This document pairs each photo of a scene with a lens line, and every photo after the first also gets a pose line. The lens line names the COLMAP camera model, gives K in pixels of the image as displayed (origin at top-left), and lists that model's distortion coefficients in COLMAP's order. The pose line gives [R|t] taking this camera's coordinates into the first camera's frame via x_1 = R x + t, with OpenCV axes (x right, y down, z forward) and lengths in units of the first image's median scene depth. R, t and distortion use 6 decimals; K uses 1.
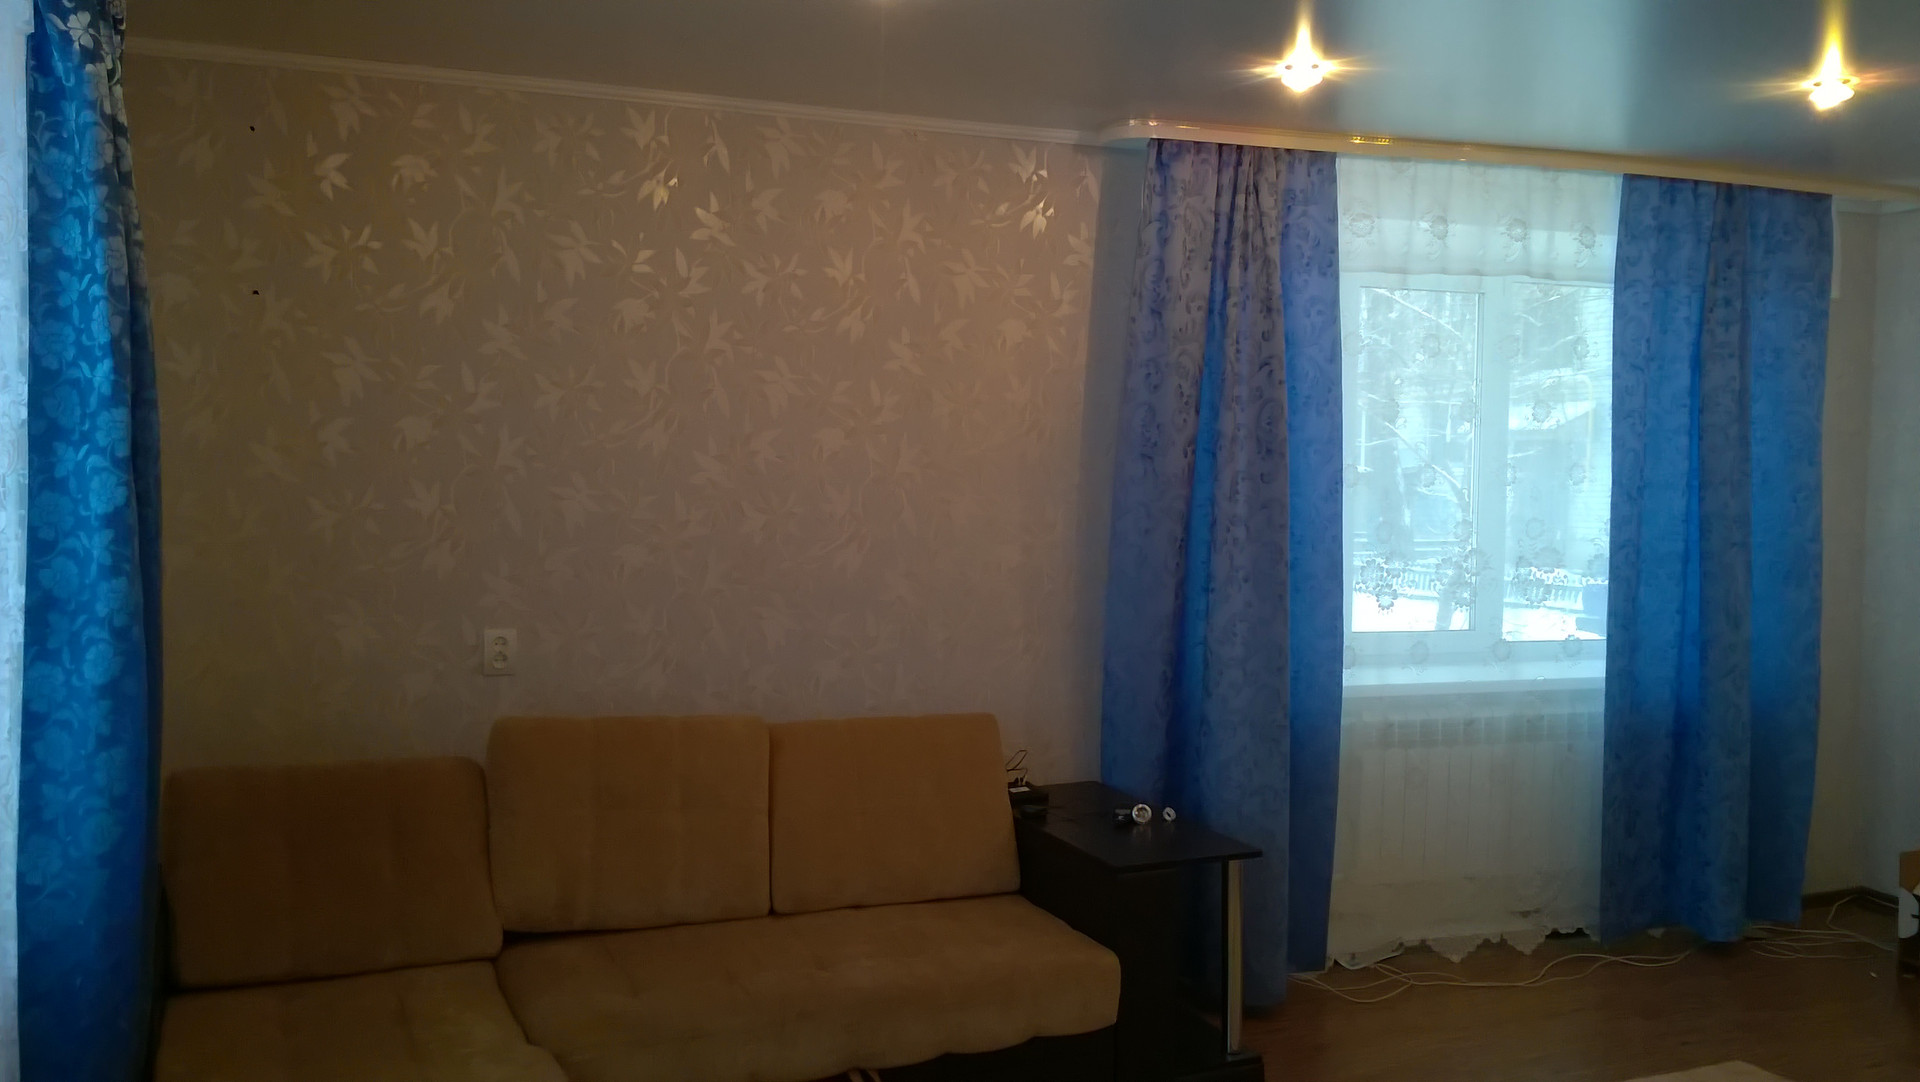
lens RADIAL K [[1710.9, 0, 954.8], [0, 1710.9, 540.5], [0, 0, 1]] dist [0.098797, -0.021725]
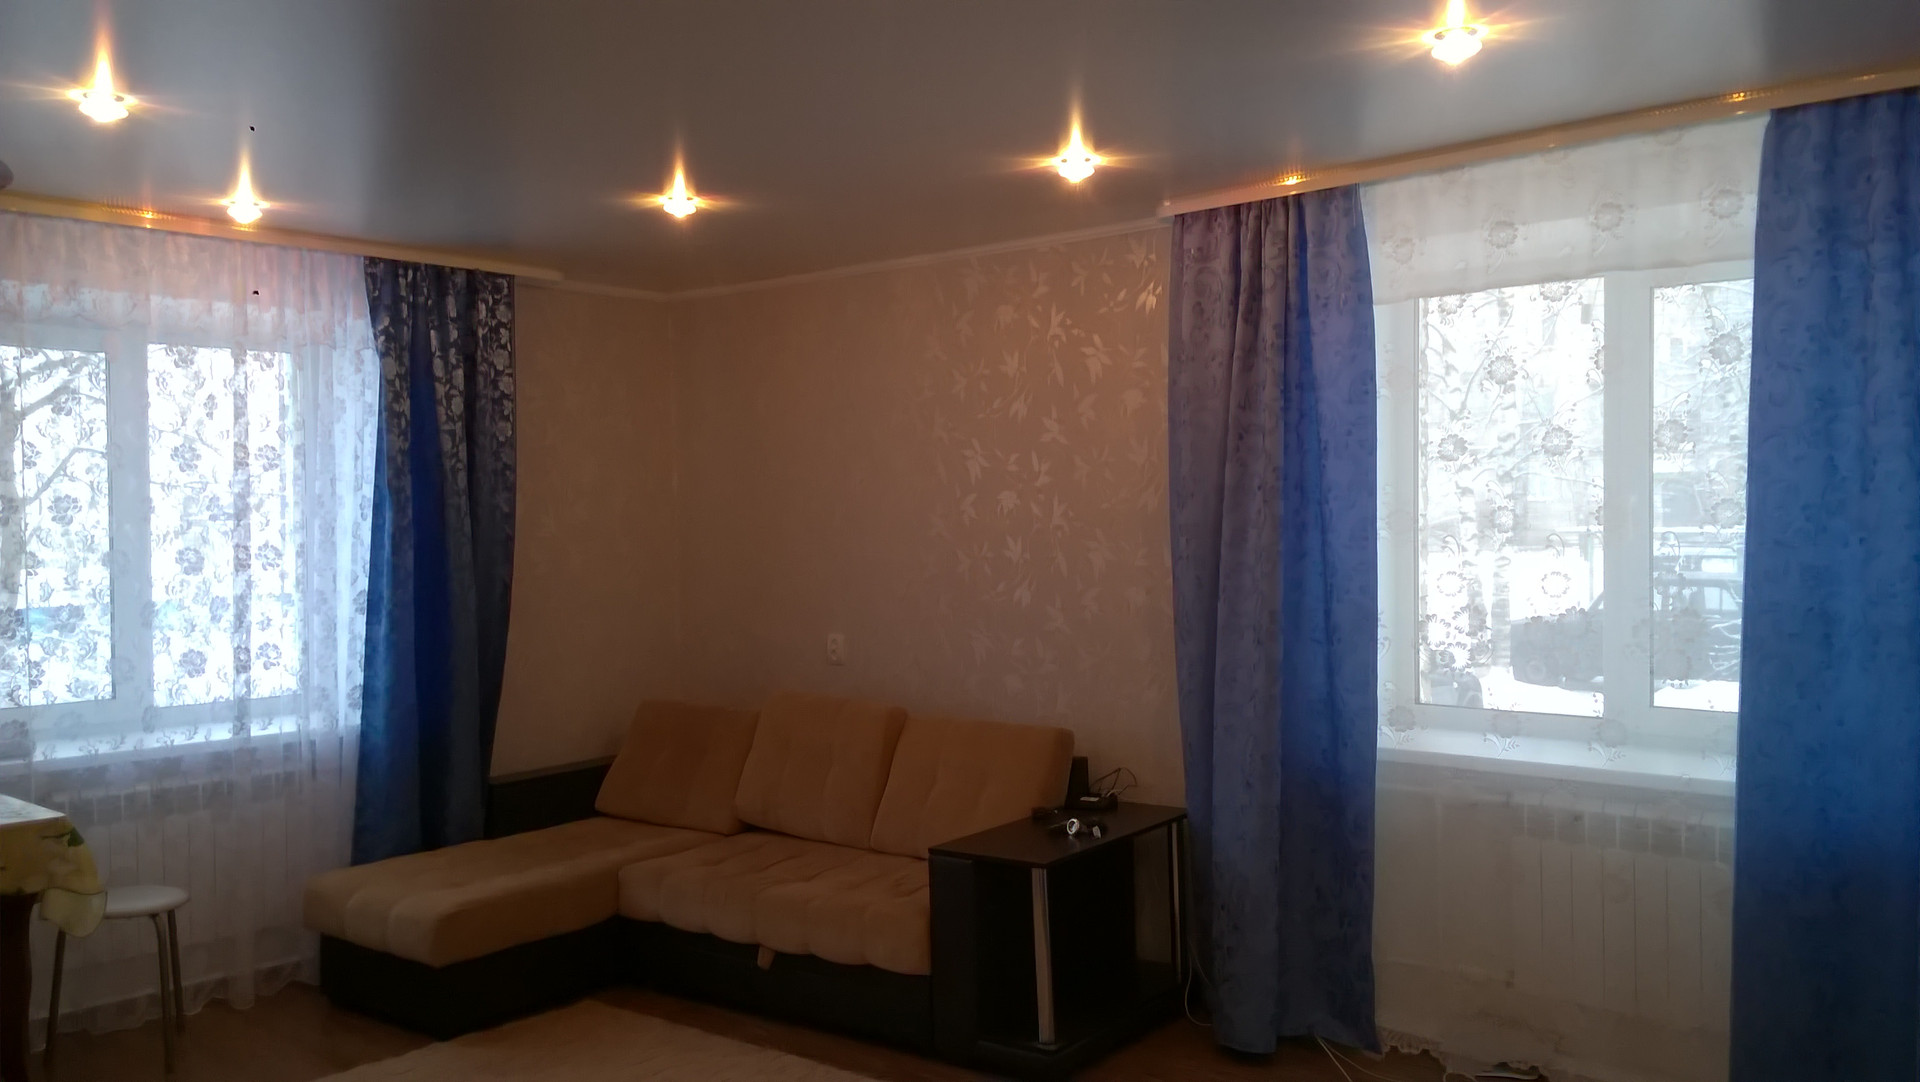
lens RADIAL K [[1710.9, 0, 960.2], [0, 1710.9, 546.2], [0, 0, 1]] dist [0.098797, -0.021725]
pose [[0.428552, -0.004102, -0.903508, 1.009922], [-0.025904, 0.999523, -0.016825, -0.002581], [0.903146, 0.030615, 0.428241, 0.409921]]
